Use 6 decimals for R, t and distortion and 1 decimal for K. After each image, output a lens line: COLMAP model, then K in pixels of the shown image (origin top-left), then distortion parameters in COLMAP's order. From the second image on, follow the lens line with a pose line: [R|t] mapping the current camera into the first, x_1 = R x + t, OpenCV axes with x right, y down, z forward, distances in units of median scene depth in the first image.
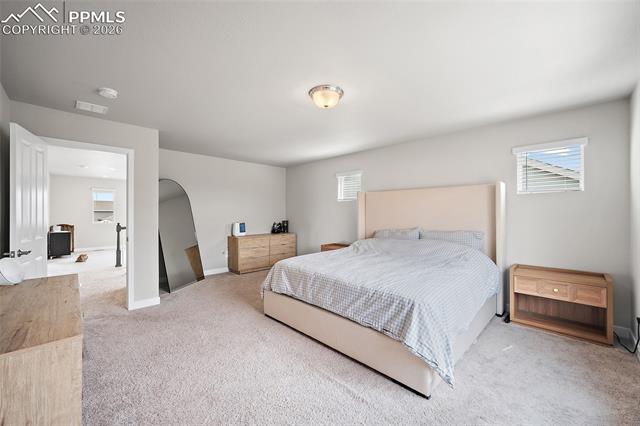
lens RADIAL K [[260.8, 0, 320.0], [0, 260.8, 213.0], [0, 0, 1]] dist [-0.001781, -0.000067]
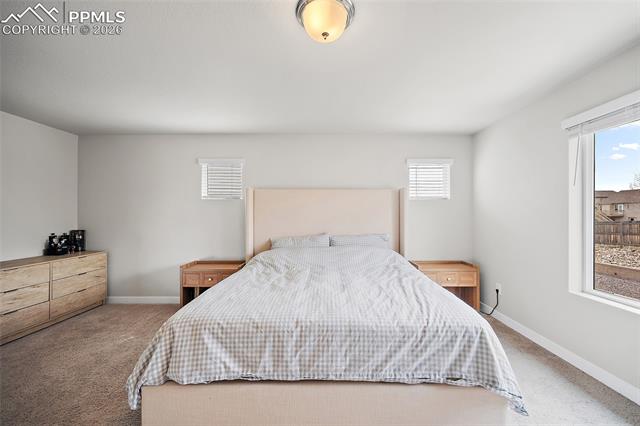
lens RADIAL K [[260.8, 0, 320.0], [0, 260.8, 213.0], [0, 0, 1]] dist [-0.001781, -0.000067]
pose [[0.698582, 0.006089, 0.715504, -0.349865], [-0.000022, 0.999964, -0.008489, -0.004642], [-0.715530, 0.005914, 0.698557, 0.498491]]
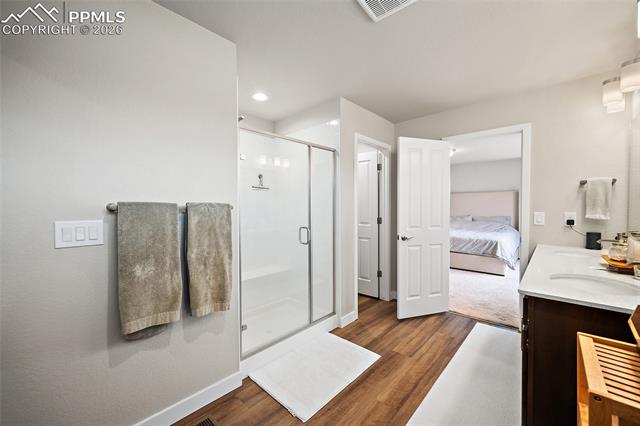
lens RADIAL K [[253.5, 0, 320.0], [0, 253.5, 213.0], [0, 0, 1]] dist [-0.000940, -0.000058]
pose [[0.998999, -0.007313, 0.044133, -0.955450], [0.006360, 0.999744, 0.021706, -0.005253], [-0.044280, -0.021404, 0.998790, -0.909050]]
